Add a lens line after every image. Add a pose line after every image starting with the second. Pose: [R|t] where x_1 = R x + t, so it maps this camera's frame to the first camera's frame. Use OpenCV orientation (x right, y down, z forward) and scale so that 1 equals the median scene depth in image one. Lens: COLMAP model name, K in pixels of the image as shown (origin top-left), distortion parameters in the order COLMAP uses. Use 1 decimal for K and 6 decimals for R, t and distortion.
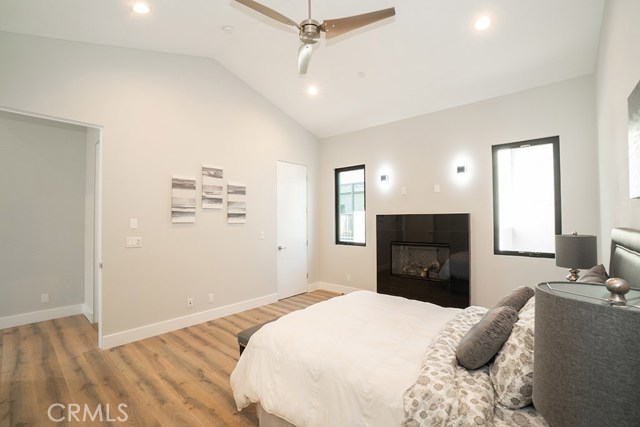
lens RADIAL K [[281.1, 0, 320.9], [0, 281.1, 214.8], [0, 0, 1]] dist [-0.059501, 0.018741]
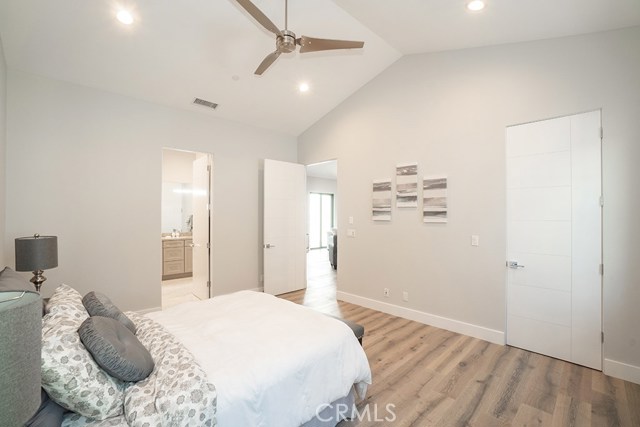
lens RADIAL K [[281.1, 0, 319.8], [0, 281.1, 218.4], [0, 0, 1]] dist [-0.059501, 0.018741]
pose [[-0.086478, 0.010727, -0.996196, 0.619263], [0.008940, 0.999910, 0.009991, 0.005052], [0.996214, -0.008042, -0.086566, 0.767626]]
